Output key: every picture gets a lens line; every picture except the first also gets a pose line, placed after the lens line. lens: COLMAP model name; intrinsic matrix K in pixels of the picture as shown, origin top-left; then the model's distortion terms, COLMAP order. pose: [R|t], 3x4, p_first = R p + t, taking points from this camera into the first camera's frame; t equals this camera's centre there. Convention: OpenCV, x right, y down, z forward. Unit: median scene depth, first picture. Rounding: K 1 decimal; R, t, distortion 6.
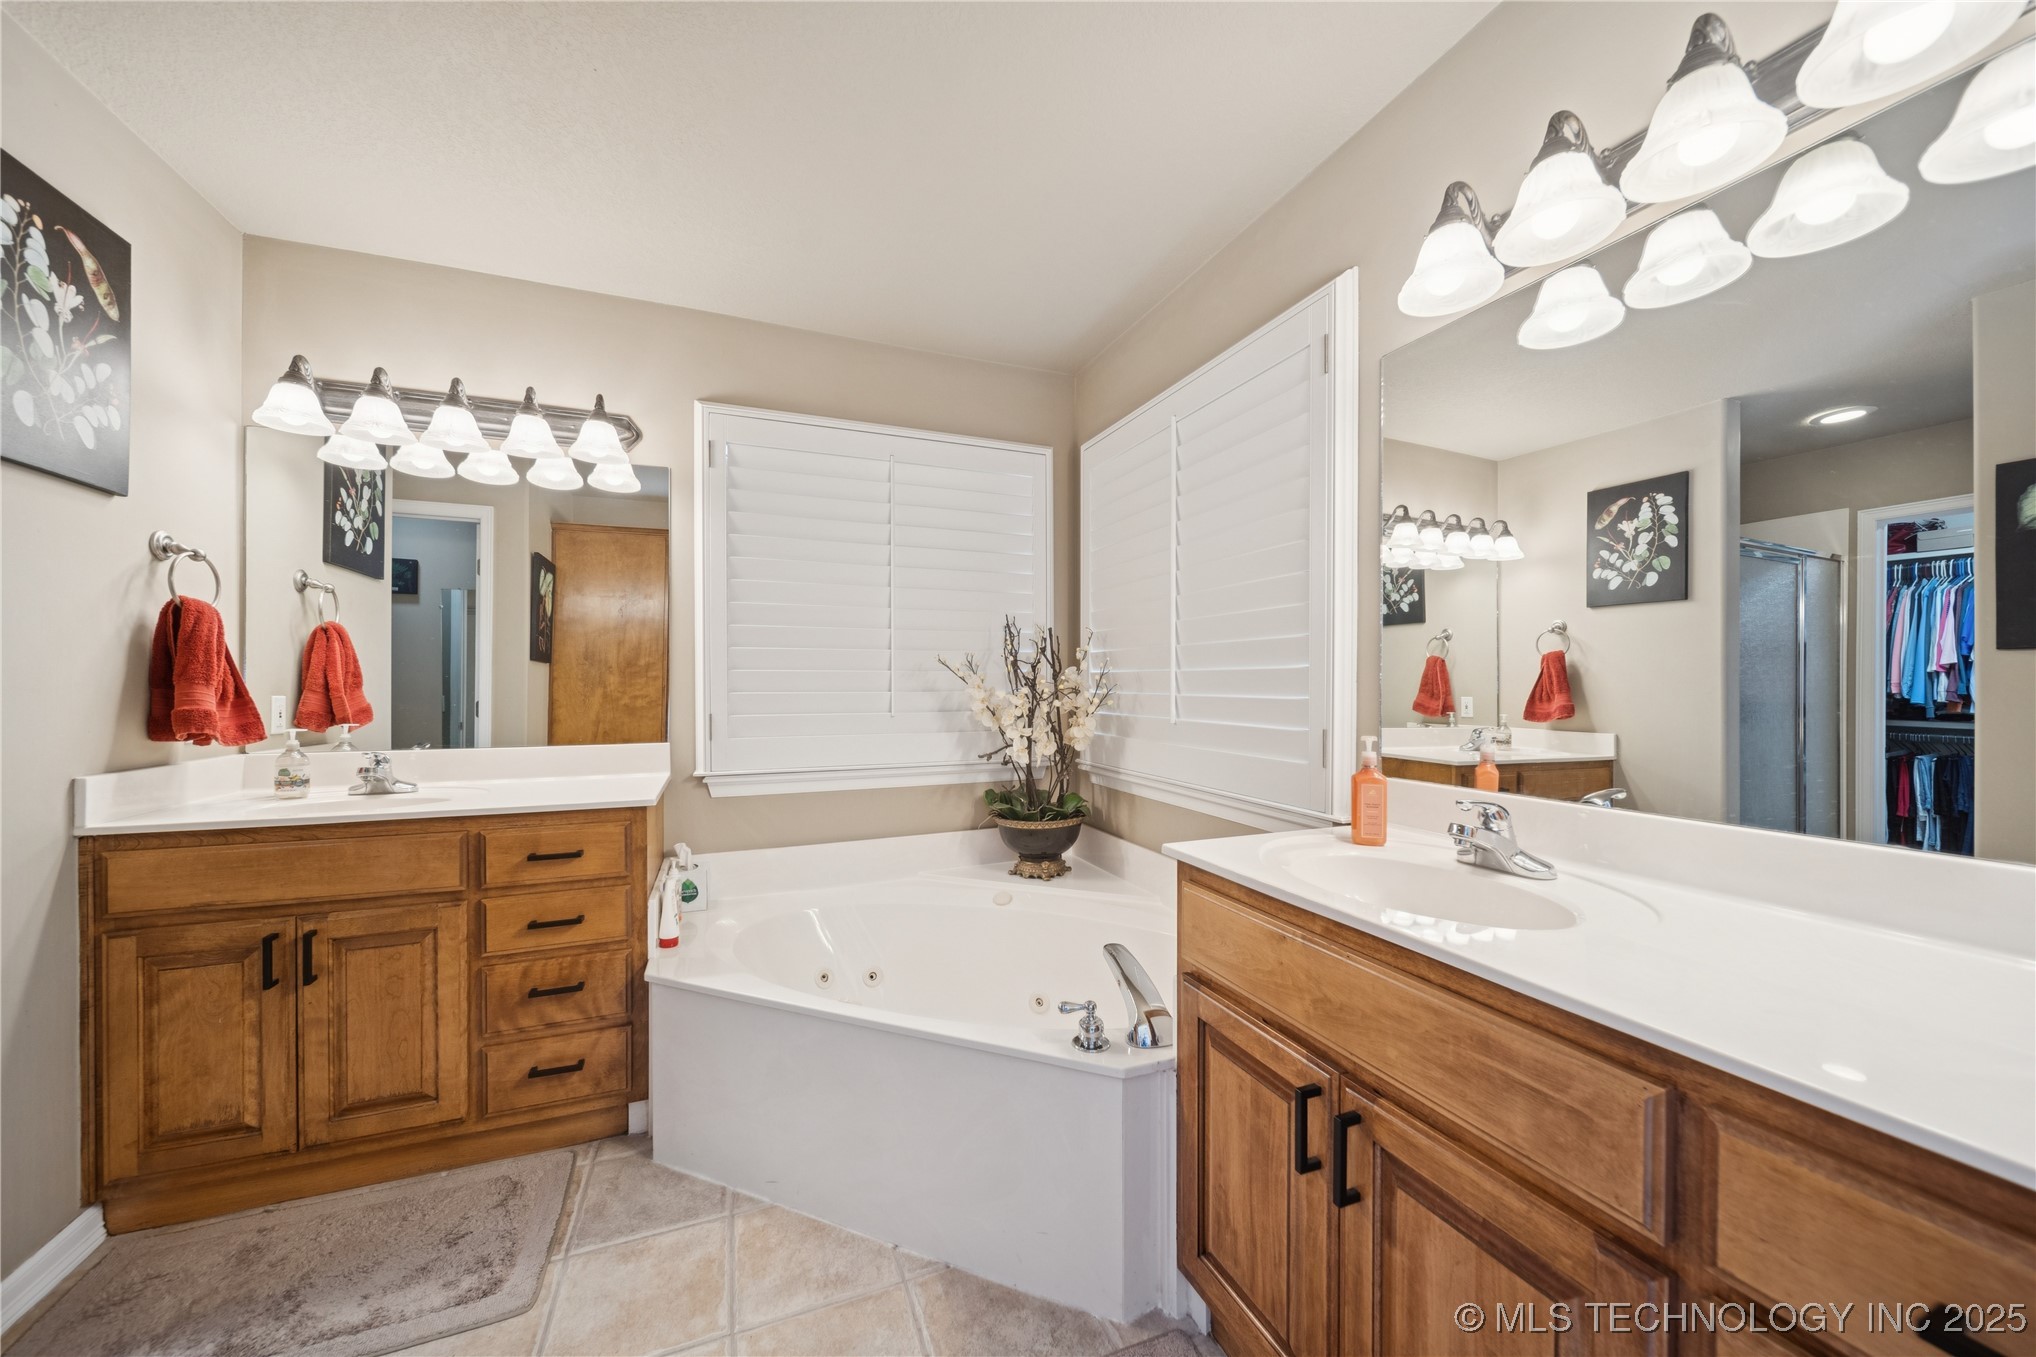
lens RADIAL K [[726.1, 0, 1013.8], [0, 726.1, 695.4], [0, 0, 1]] dist [-0.002347, -0.000453]
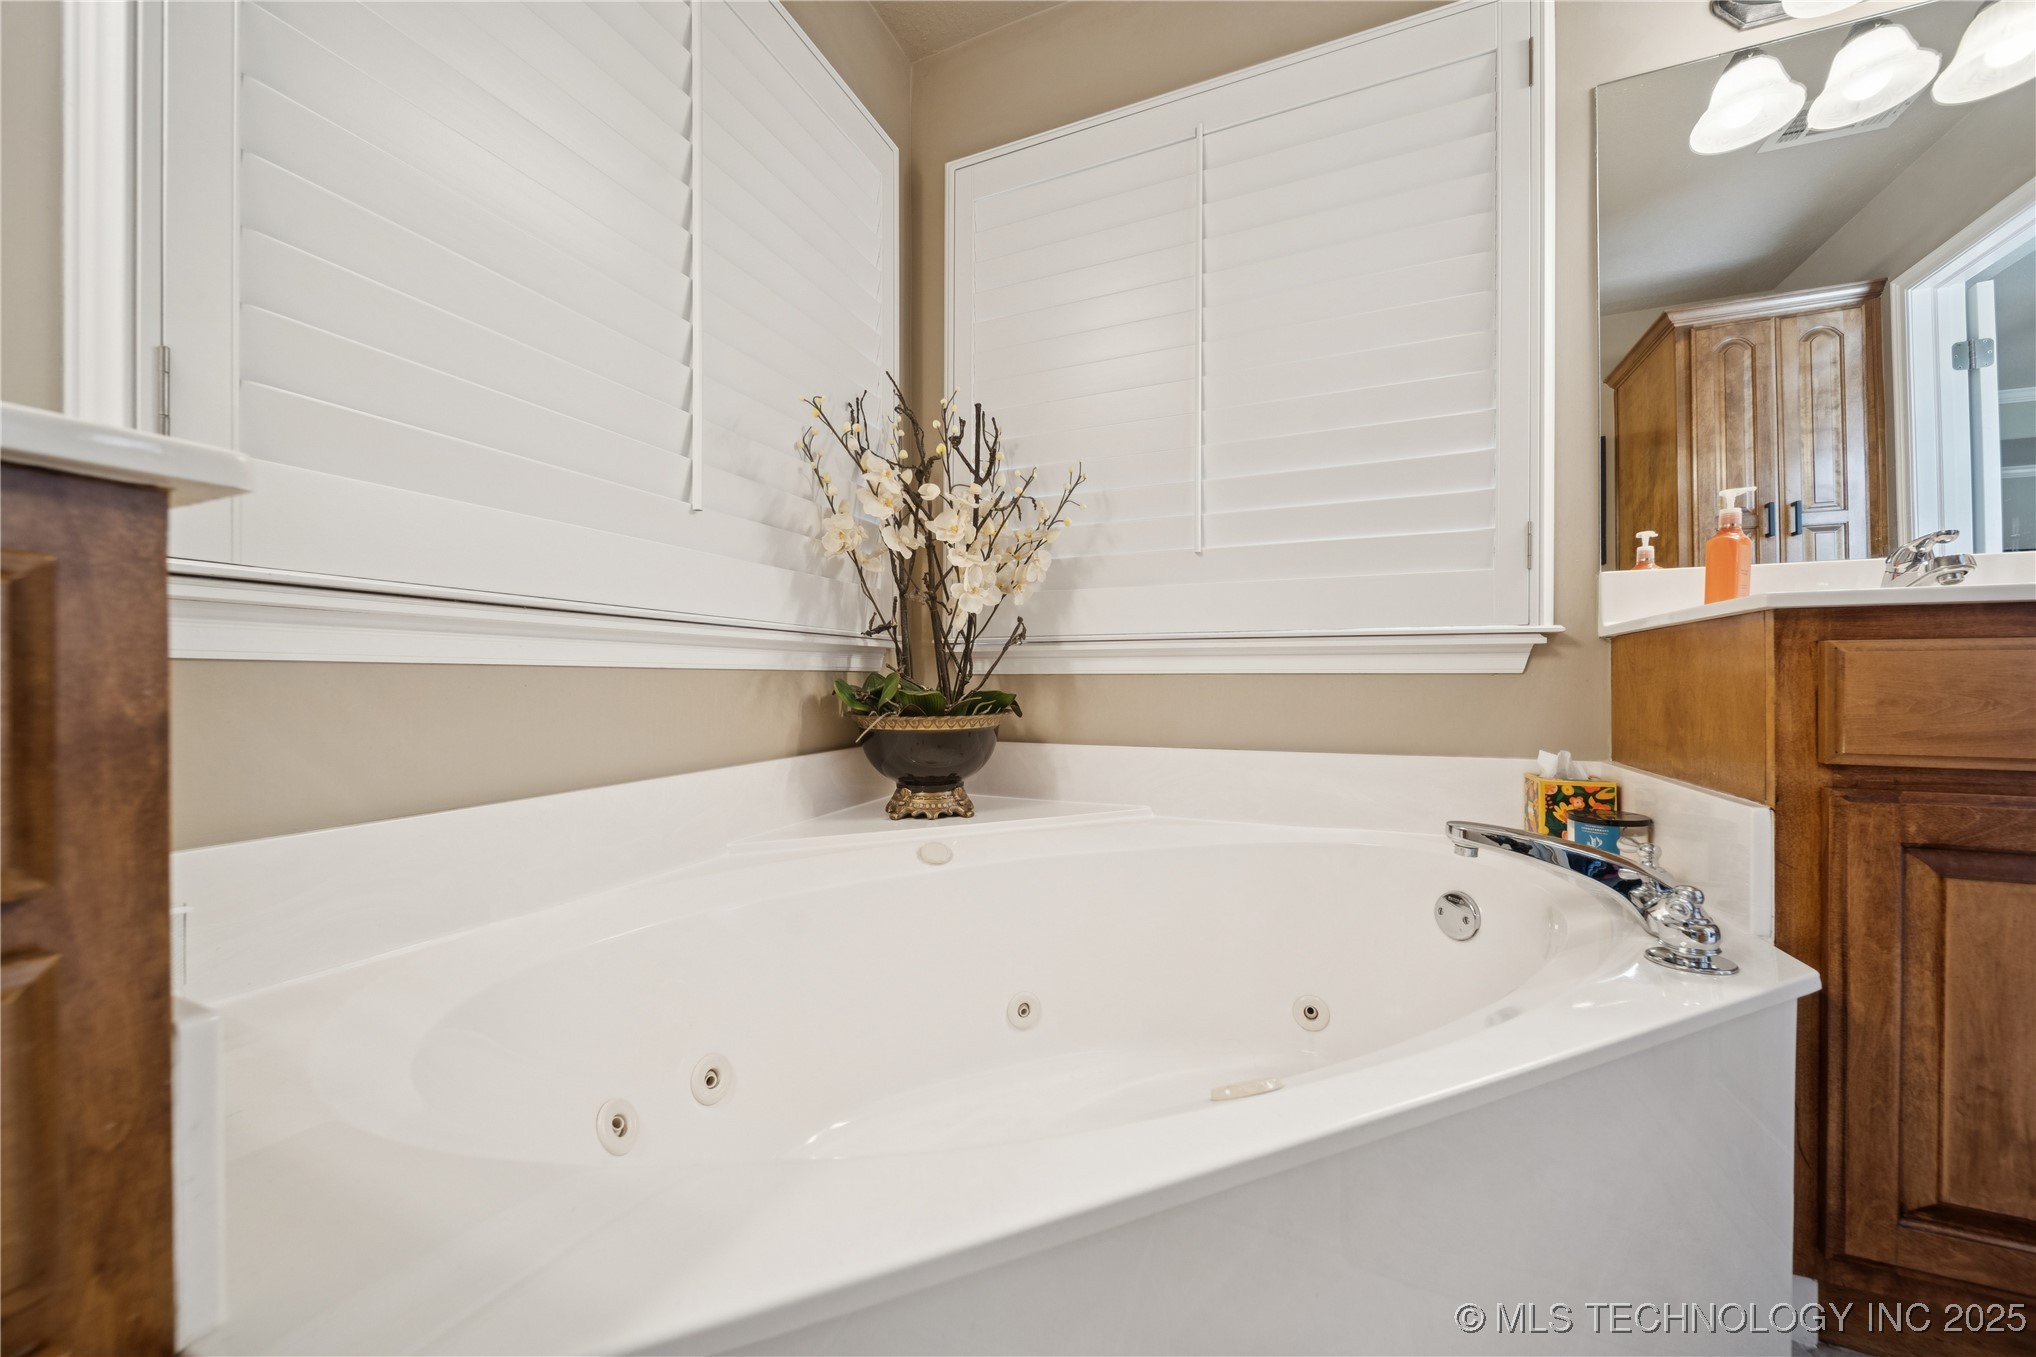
lens RADIAL K [[726.1, 0, 1021.1], [0, 726.1, 678.9], [0, 0, 1]] dist [-0.002347, -0.000453]
pose [[0.720897, 0.000376, 0.693042, -0.326472], [0.005264, 0.999968, -0.006018, 0.135414], [-0.693022, 0.007987, 0.720872, 0.499298]]
